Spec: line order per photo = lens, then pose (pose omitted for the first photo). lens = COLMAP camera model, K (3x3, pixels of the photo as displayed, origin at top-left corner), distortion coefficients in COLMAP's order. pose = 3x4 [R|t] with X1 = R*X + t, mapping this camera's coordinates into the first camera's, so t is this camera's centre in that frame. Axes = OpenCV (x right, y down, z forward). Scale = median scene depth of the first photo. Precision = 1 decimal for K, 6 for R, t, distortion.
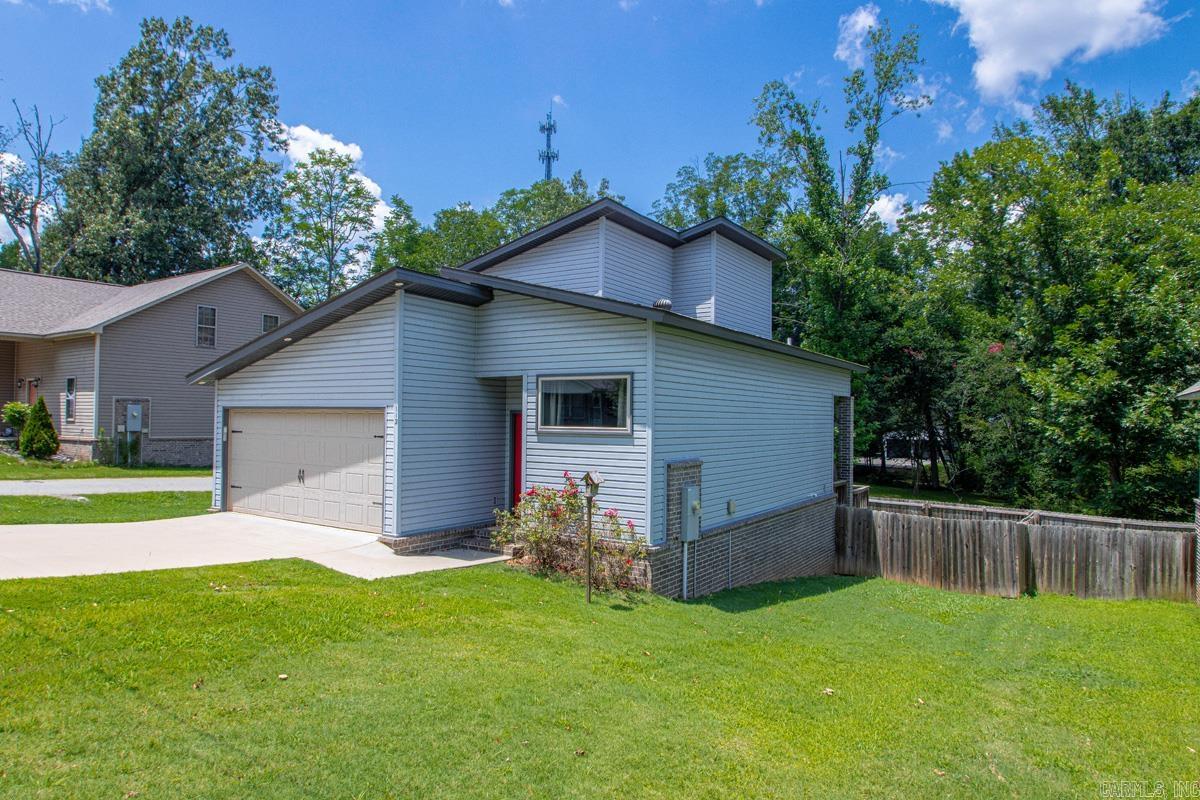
lens RADIAL K [[725.7, 0, 604.5], [0, 725.7, 427.8], [0, 0, 1]] dist [-0.005183, -0.022697]
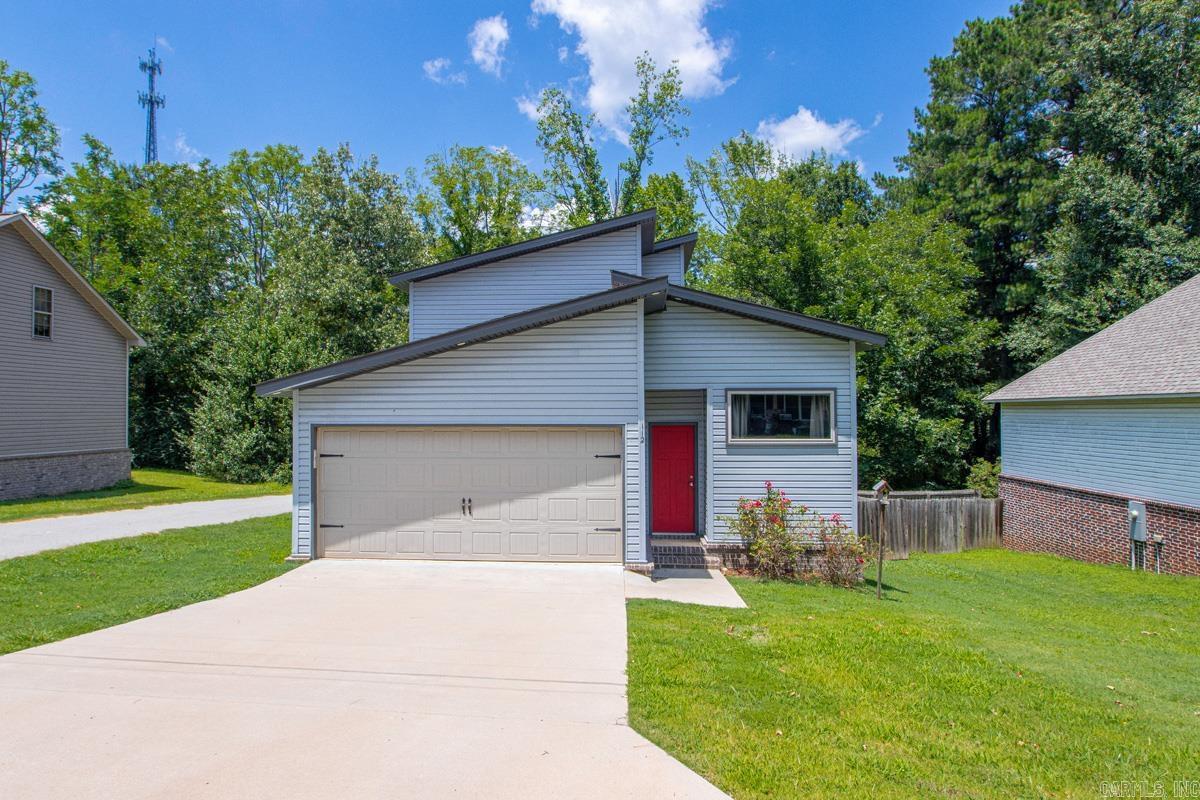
lens RADIAL K [[748.3, 0, 577.8], [0, 748.3, 419.5], [0, 0, 1]] dist [-0.014421, -0.000374]
pose [[0.870447, -0.019034, 0.491894, -0.563681], [0.018017, 0.999815, 0.006806, -0.028771], [-0.491933, 0.002939, 0.870628, 0.137675]]
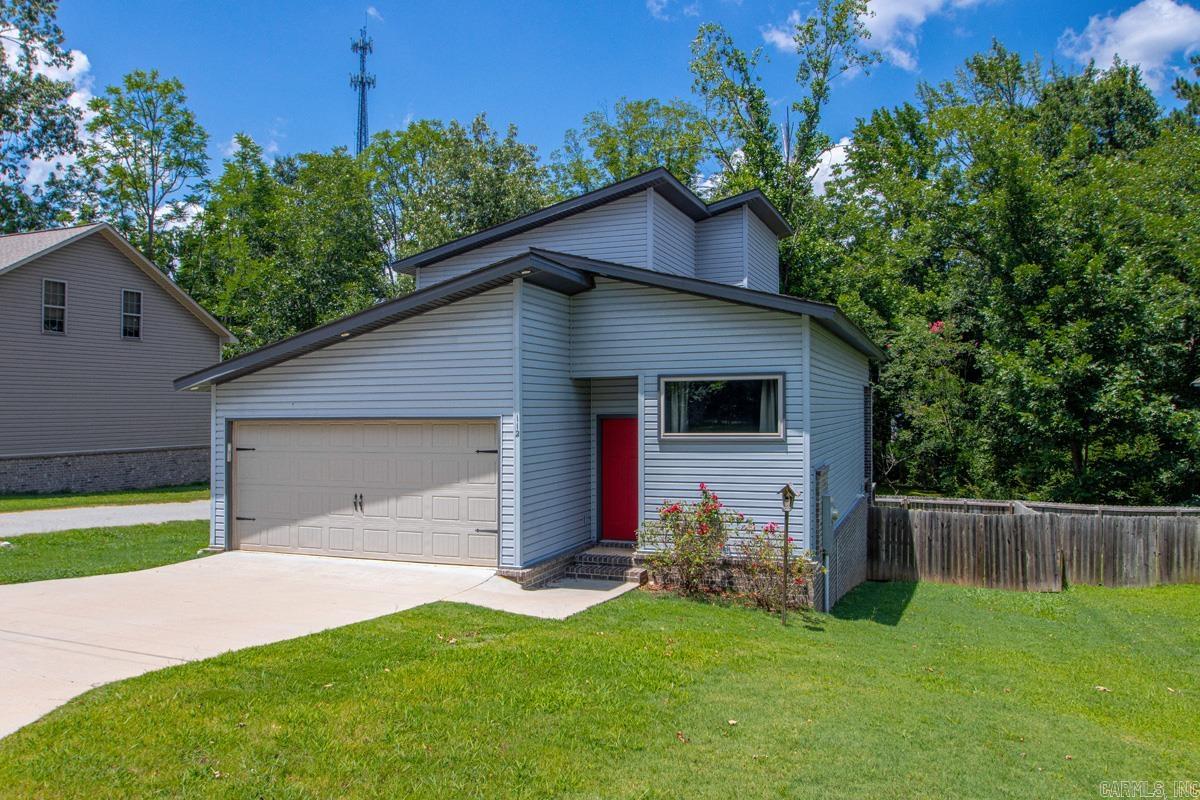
lens RADIAL K [[890.2, 0, 597.2], [0, 890.2, 427.7], [0, 0, 1]] dist [-0.039422, 0.005256]
pose [[0.975702, -0.027549, 0.217361, -0.286145], [0.024996, 0.999583, 0.014486, -0.019019], [-0.217669, -0.008701, 0.975984, -0.024693]]
